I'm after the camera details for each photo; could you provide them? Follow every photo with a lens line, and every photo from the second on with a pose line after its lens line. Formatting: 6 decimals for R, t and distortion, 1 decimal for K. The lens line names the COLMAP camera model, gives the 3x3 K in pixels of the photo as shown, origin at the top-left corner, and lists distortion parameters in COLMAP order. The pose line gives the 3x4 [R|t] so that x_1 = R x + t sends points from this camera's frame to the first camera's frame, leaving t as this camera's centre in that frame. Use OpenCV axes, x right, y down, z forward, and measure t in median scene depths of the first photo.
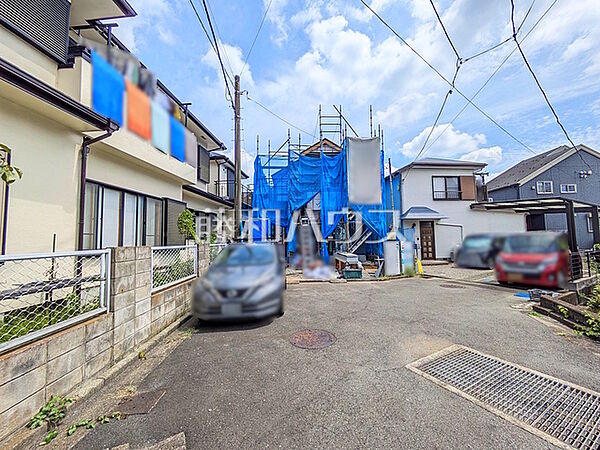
lens RADIAL K [[236.3, 0, 303.5], [0, 236.3, 226.9], [0, 0, 1]] dist [-0.000317, -0.000031]
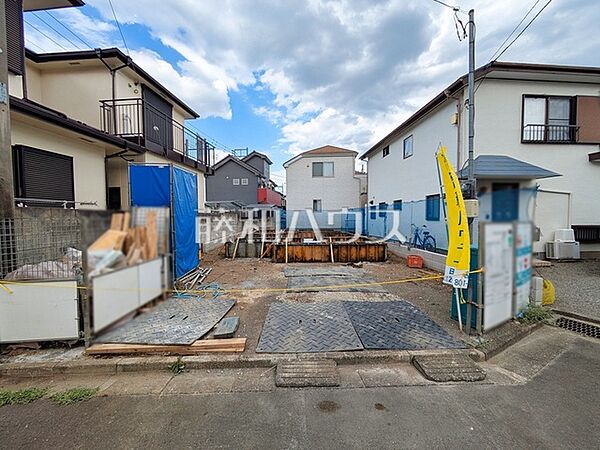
lens RADIAL K [[236.3, 0, 300.8], [0, 236.3, 226.8], [0, 0, 1]] dist [-0.000317, -0.000031]
pose [[0.999873, 0.009861, -0.012536, 0.069318], [-0.008620, 0.995397, 0.095449, 0.026060], [0.013419, -0.095329, 0.995355, 0.455726]]
